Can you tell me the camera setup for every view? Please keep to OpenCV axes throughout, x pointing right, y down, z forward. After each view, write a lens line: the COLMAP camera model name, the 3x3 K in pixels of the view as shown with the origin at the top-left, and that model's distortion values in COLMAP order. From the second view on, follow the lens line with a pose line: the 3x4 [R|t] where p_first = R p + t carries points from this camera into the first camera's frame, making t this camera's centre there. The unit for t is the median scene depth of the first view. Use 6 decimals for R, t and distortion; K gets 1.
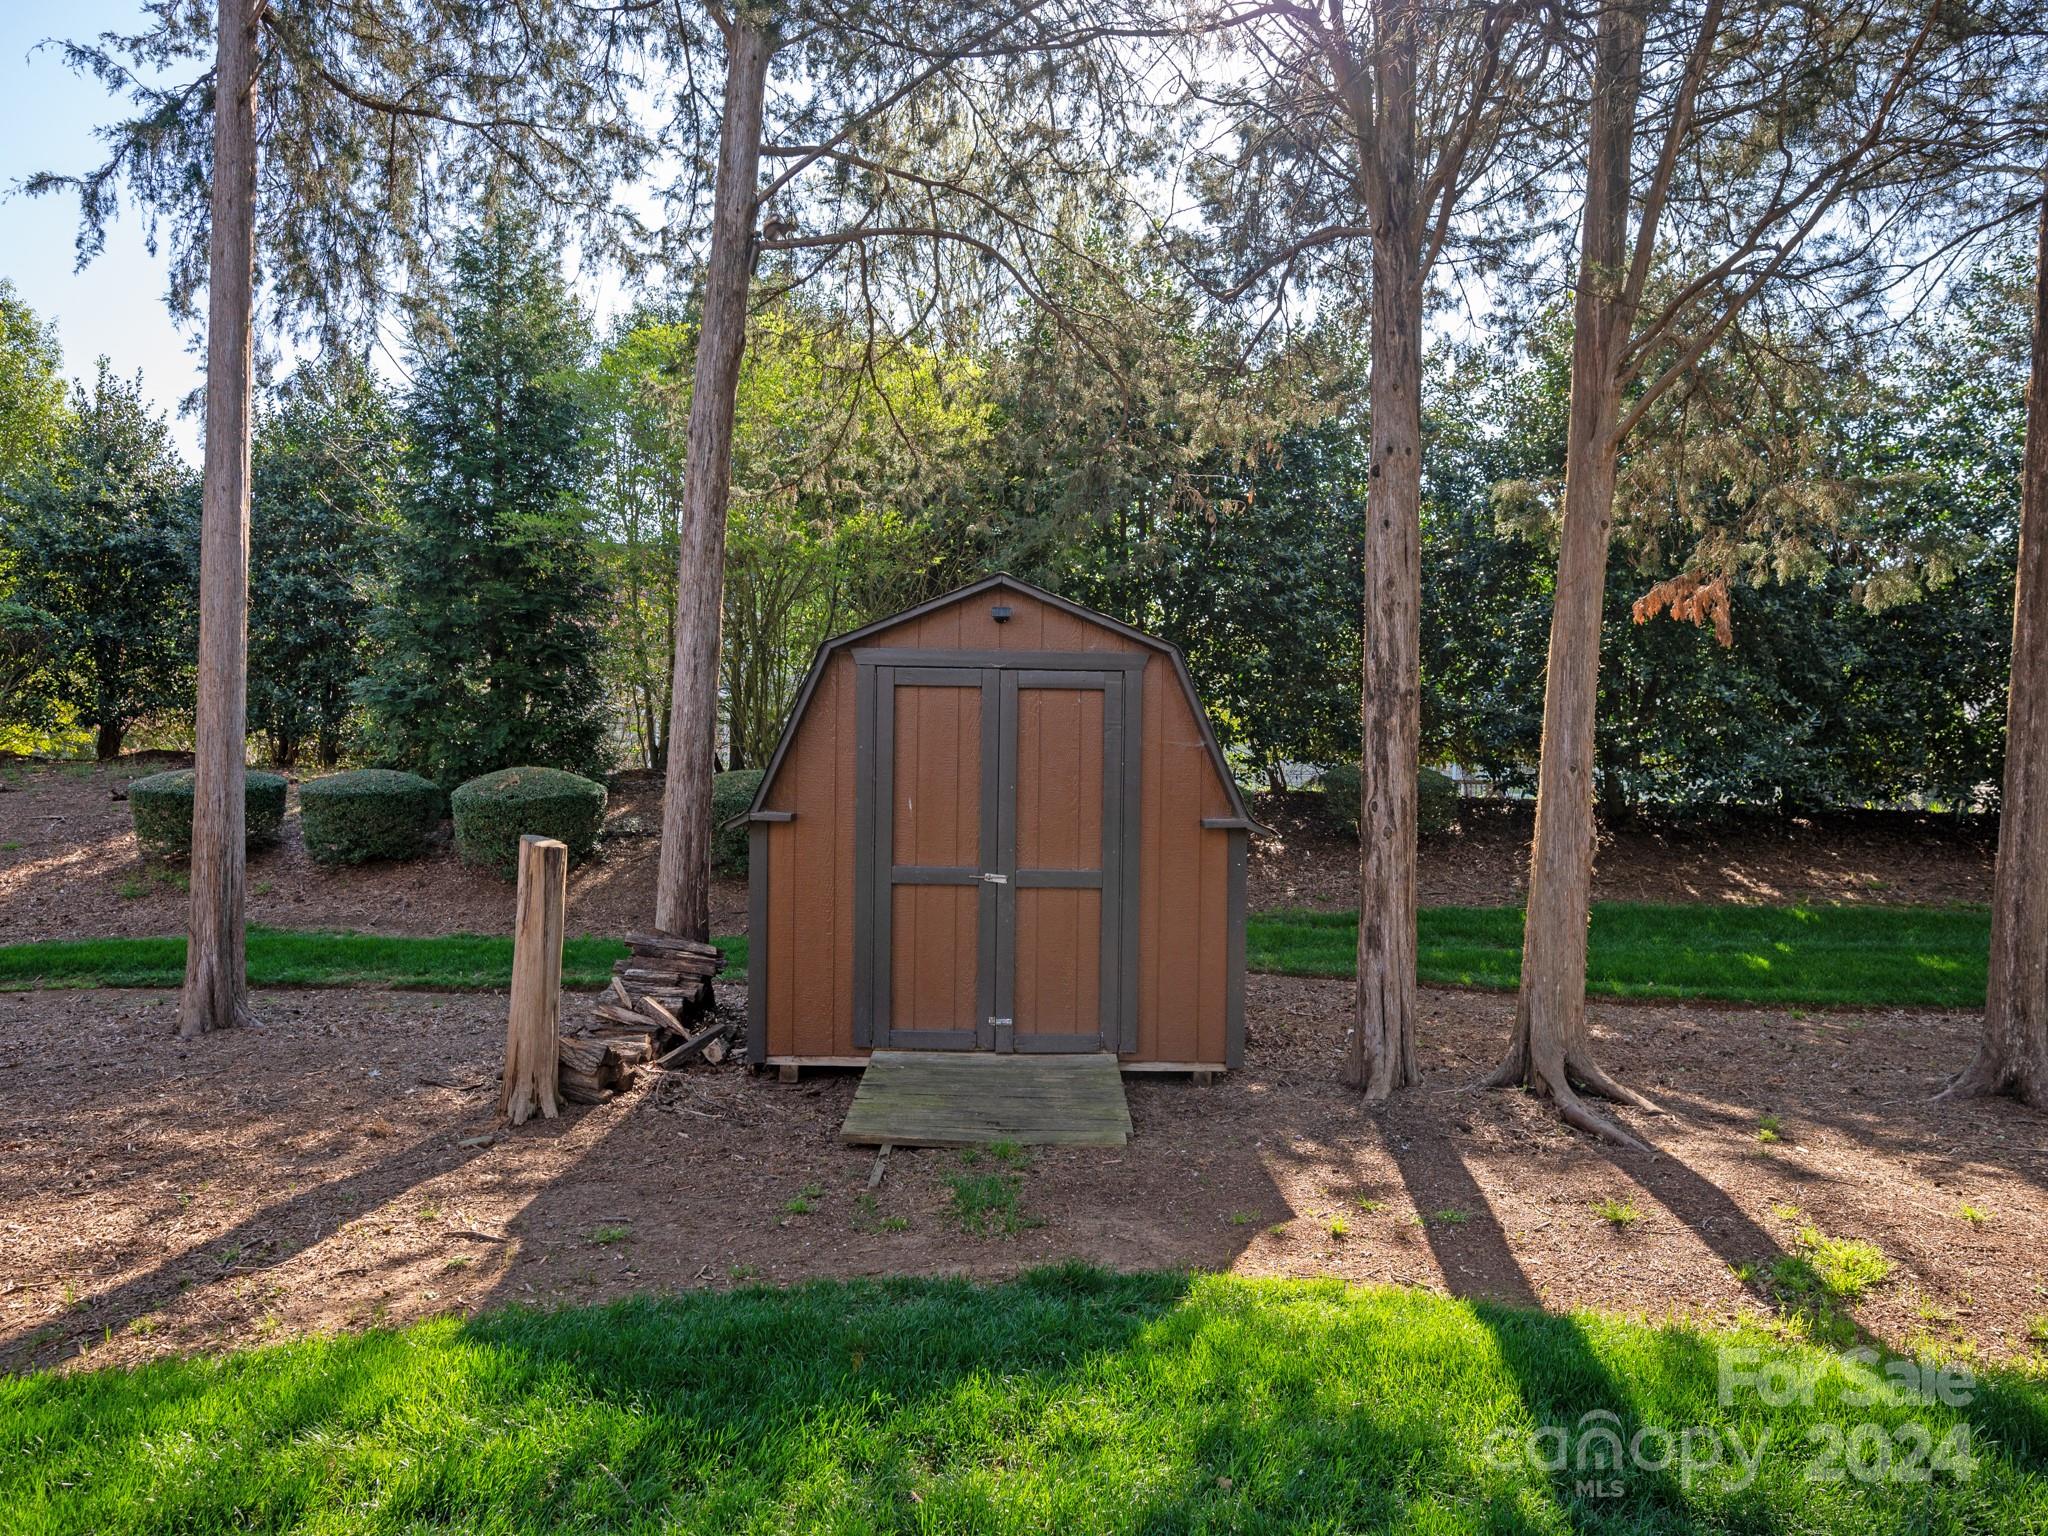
lens RADIAL K [[1366.0, 0, 1024.0], [0, 1366.0, 768.0], [0, 0, 1]] dist [-0.002632, -0.001589]
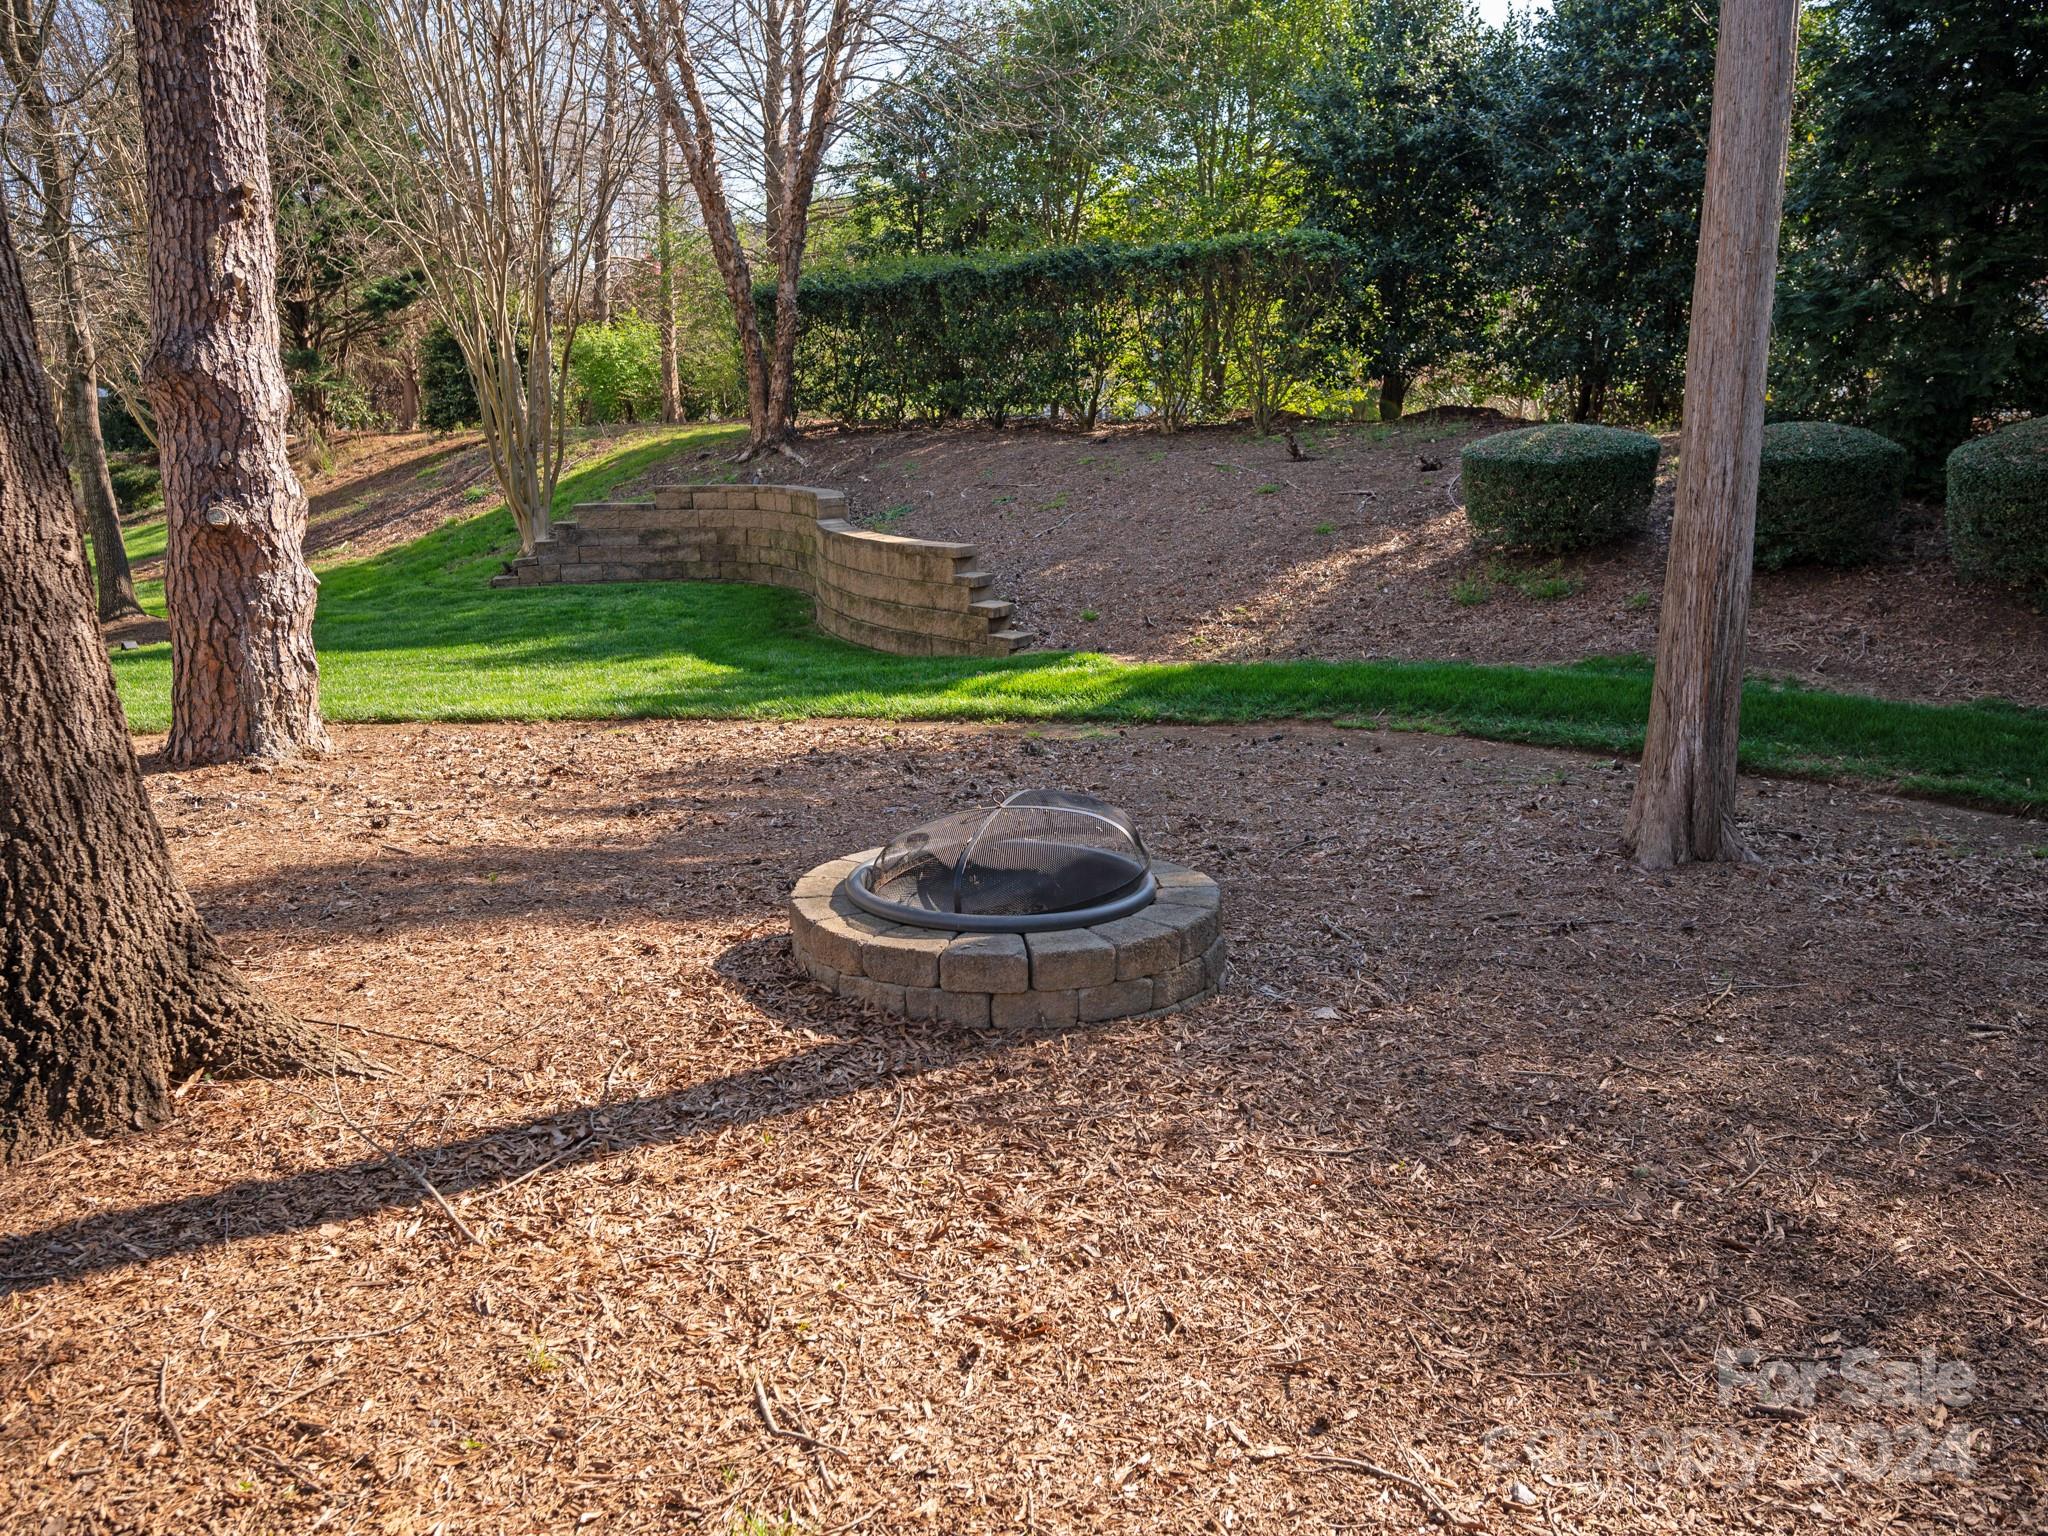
lens RADIAL K [[1572.7, 0, 1024.0], [0, 1572.7, 768.0], [0, 0, 1]] dist [-0.007148, -0.002856]
pose [[0.716844, 0.128239, -0.685339, -0.334934], [0.019729, 0.978816, 0.203789, 0.004139], [0.696954, -0.159606, 0.699128, 0.316362]]
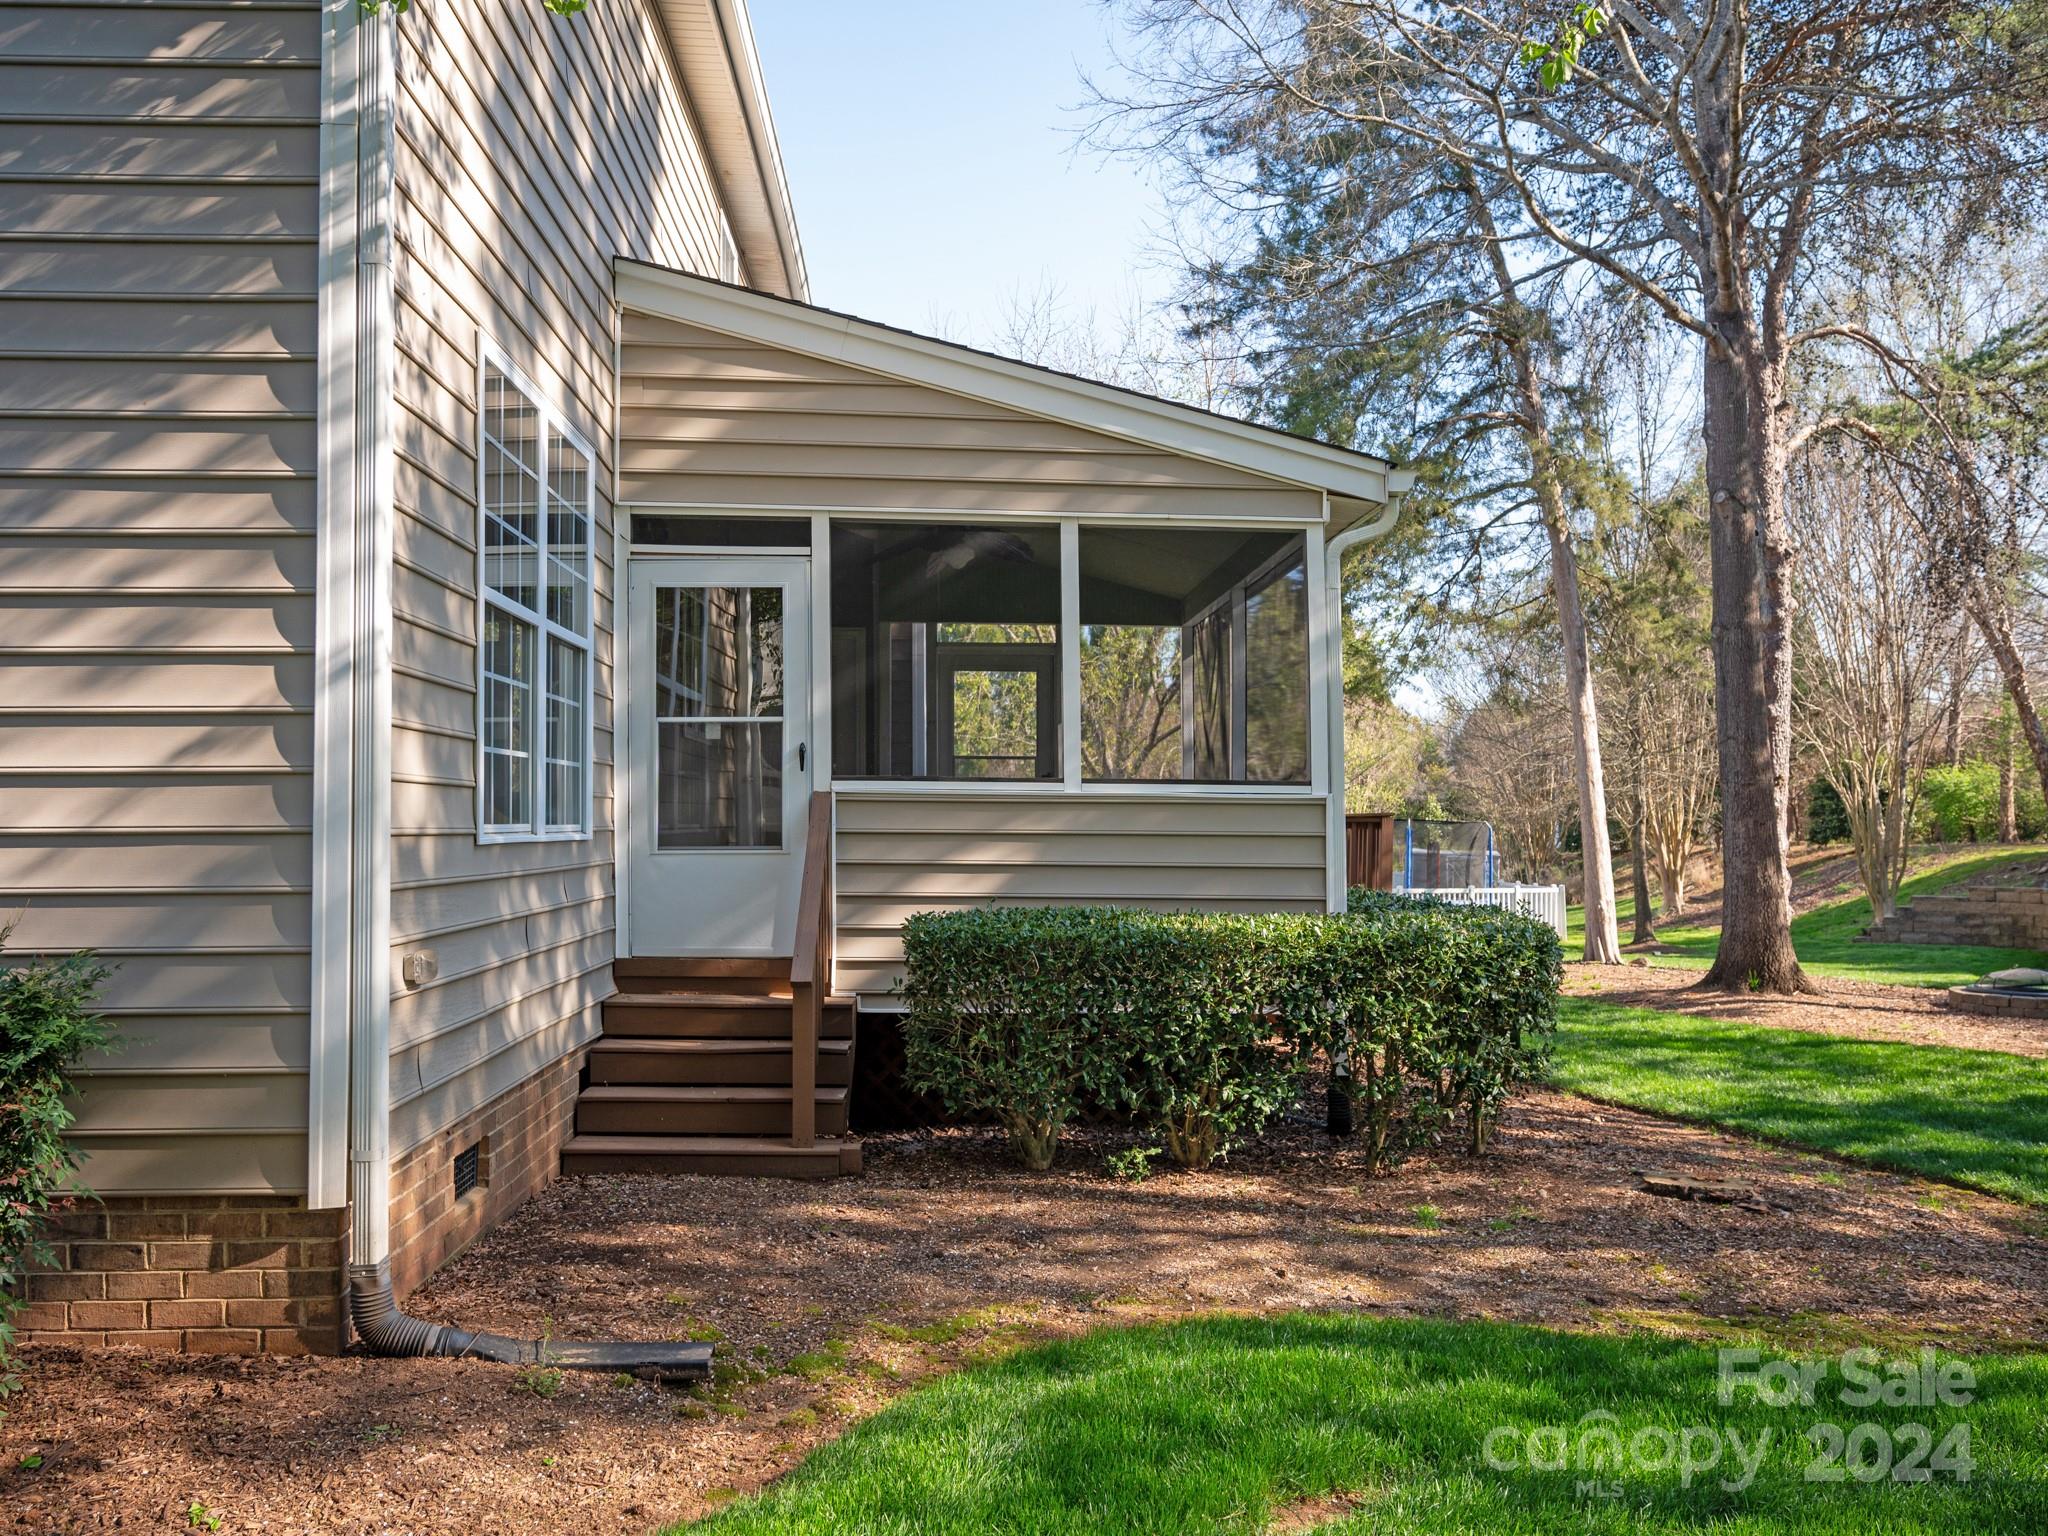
lens RADIAL K [[1569.0, 0, 1023.3], [0, 1569.0, 793.0], [0, 0, 1]] dist [0.001764, 0.002553]
pose [[0.001406, -0.036438, -0.999335, 1.093183], [-0.003006, 0.999331, -0.036442, -0.017536], [0.999994, 0.003056, 0.001296, -0.479517]]
